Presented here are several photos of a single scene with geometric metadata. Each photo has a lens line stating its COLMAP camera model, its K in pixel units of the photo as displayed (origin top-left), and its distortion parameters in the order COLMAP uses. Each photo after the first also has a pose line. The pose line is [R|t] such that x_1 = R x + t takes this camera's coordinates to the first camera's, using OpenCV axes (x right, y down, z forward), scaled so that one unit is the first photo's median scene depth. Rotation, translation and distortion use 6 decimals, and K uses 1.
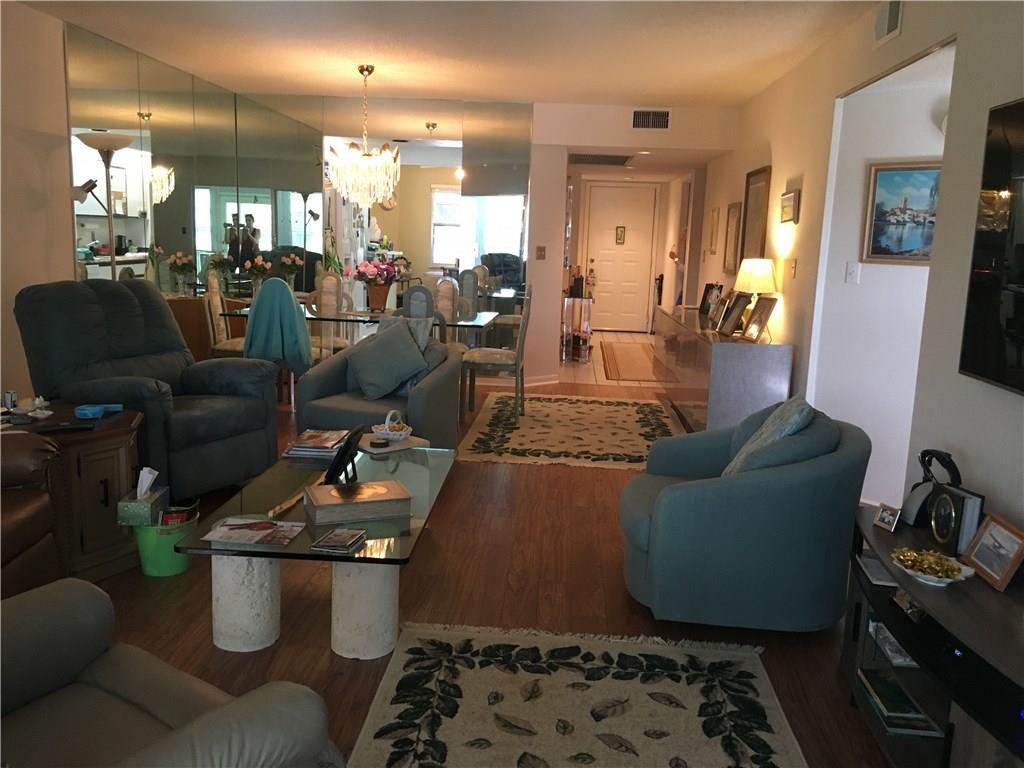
lens RADIAL K [[869.2, 0, 509.3], [0, 869.2, 382.1], [0, 0, 1]] dist [0.082080, -0.105768]
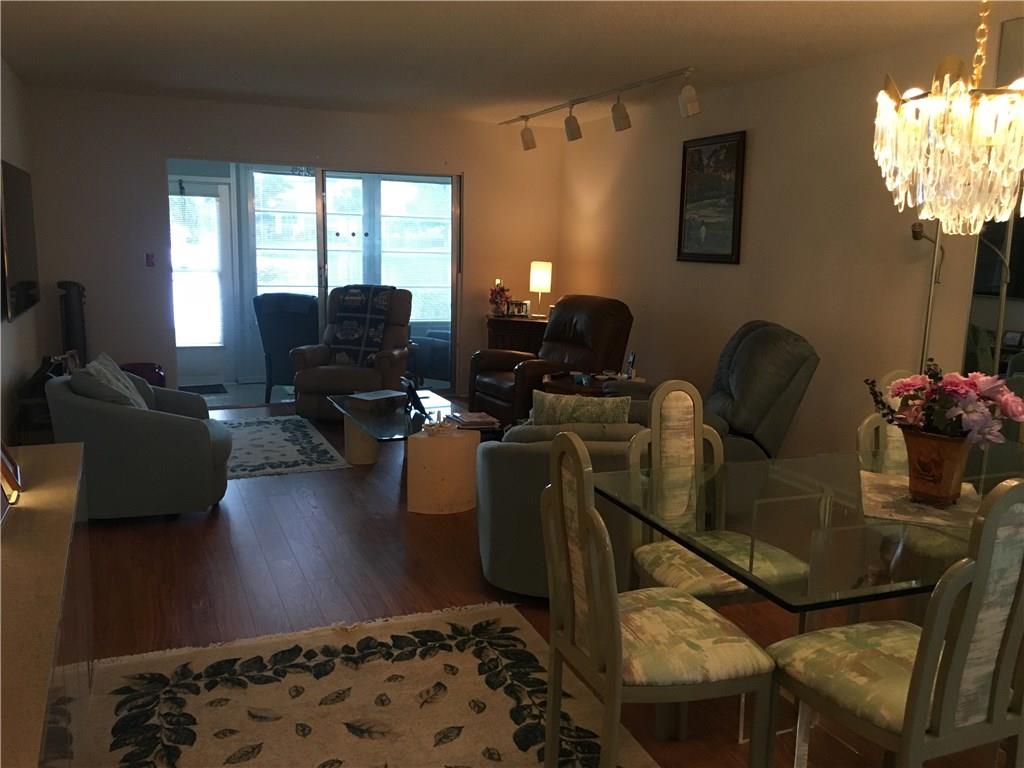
lens RADIAL K [[869.2, 0, 509.3], [0, 869.2, 382.1], [0, 0, 1]] dist [0.082080, -0.105768]
pose [[-0.891812, 0.015553, -0.452139, 0.224726], [-0.132815, 0.946370, 0.294522, -0.259318], [0.432472, 0.322709, -0.841919, 1.450759]]
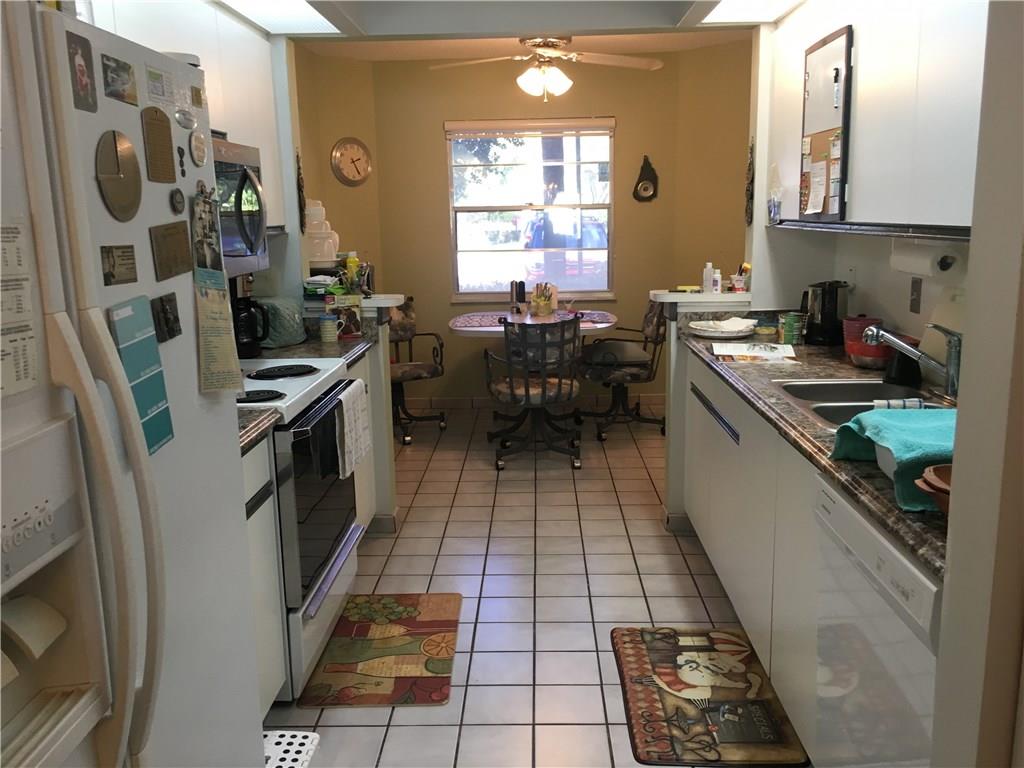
lens RADIAL K [[869.2, 0, 509.3], [0, 869.2, 382.1], [0, 0, 1]] dist [0.082080, -0.105768]
pose [[0.997568, -0.064513, 0.026370, -0.186490], [0.063823, 0.997617, 0.026197, -0.246225], [-0.027998, -0.024450, 0.999309, 1.313554]]
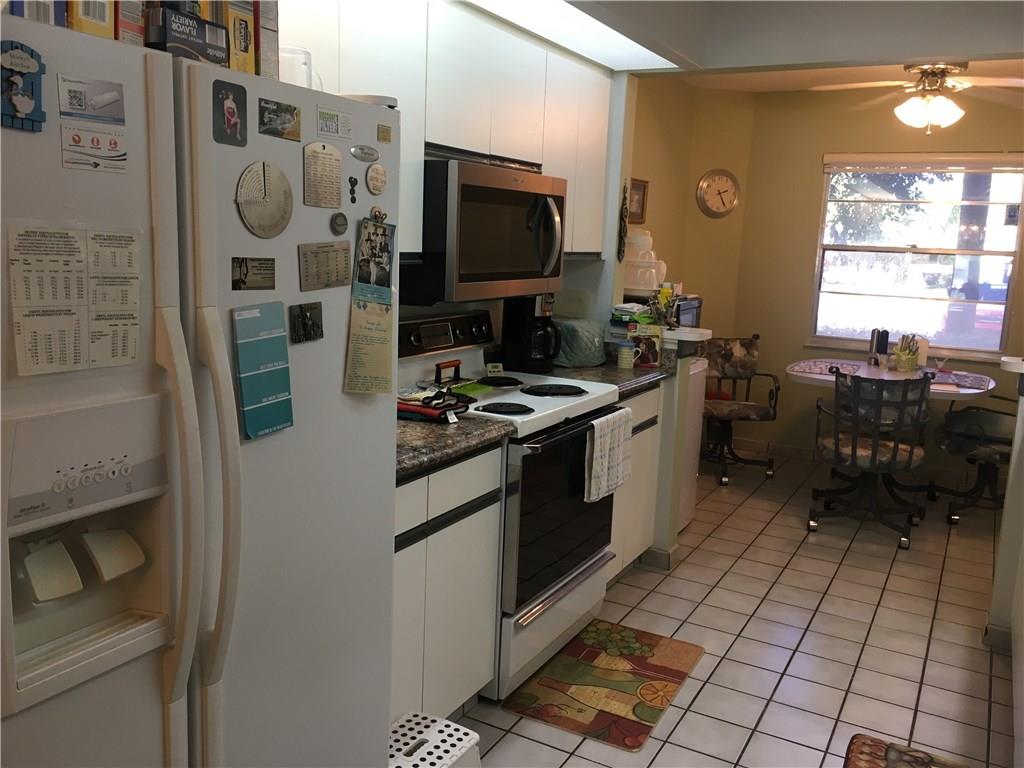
lens RADIAL K [[869.2, 0, 509.3], [0, 869.2, 382.1], [0, 0, 1]] dist [0.082080, -0.105768]
pose [[0.906215, 0.071526, -0.416722, -0.101727], [-0.079481, 0.996835, -0.001746, -0.249239], [0.415279, 0.034704, 0.909032, 1.331837]]
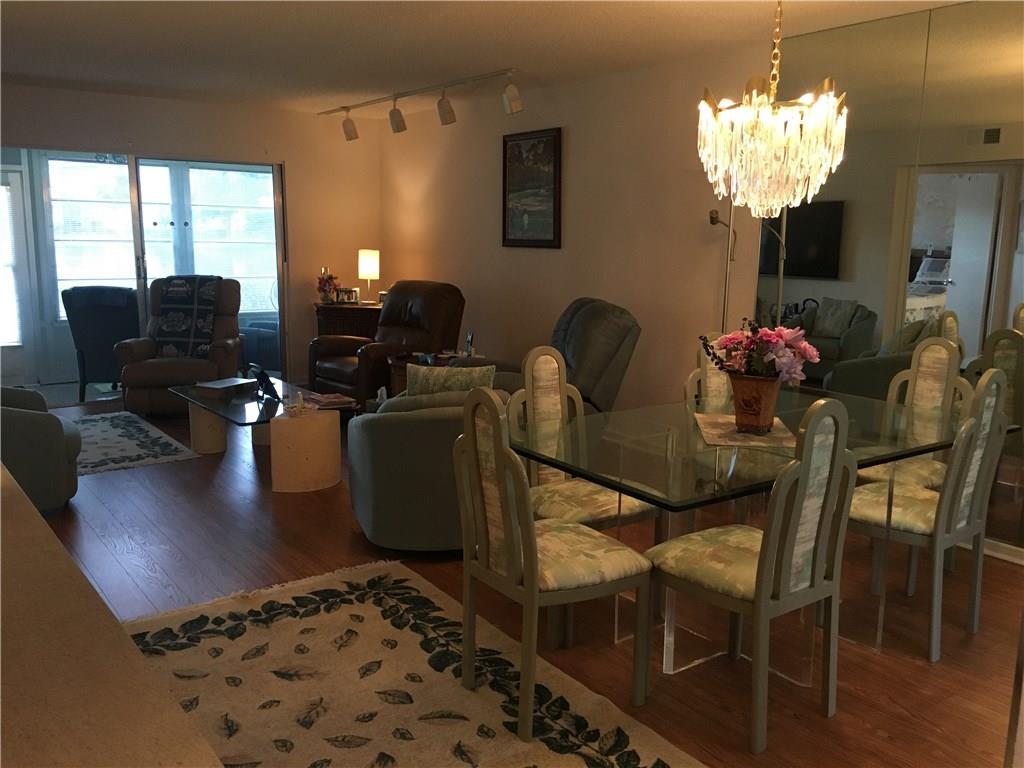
lens RADIAL K [[869.2, 0, 509.3], [0, 869.2, 382.1], [0, 0, 1]] dist [0.082080, -0.105768]
pose [[-0.762403, 0.063753, -0.643954, 0.308719], [-0.150374, 0.950439, 0.272129, -0.256512], [0.629388, 0.304306, -0.715031, 1.477974]]
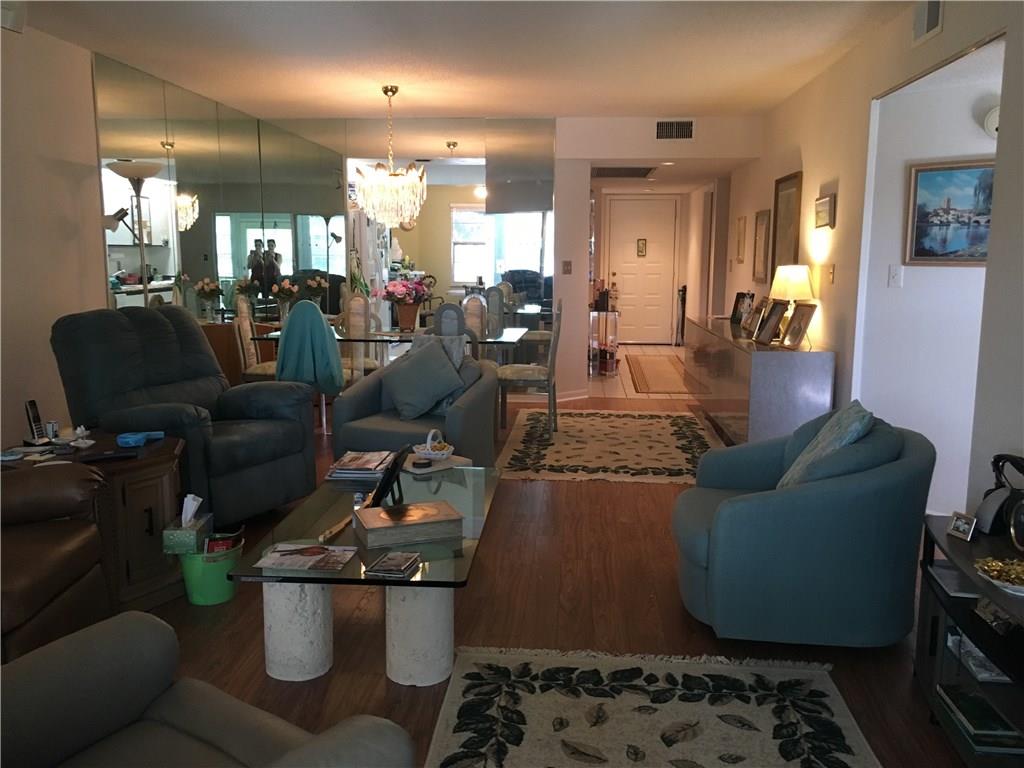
lens RADIAL K [[869.2, 0, 509.3], [0, 869.2, 382.1], [0, 0, 1]] dist [0.082080, -0.105768]
pose [[0.999378, -0.029551, -0.019245, -0.020132], [0.029167, 0.999376, -0.019919, 0.000570], [0.019821, 0.019345, 0.999616, 0.011201]]
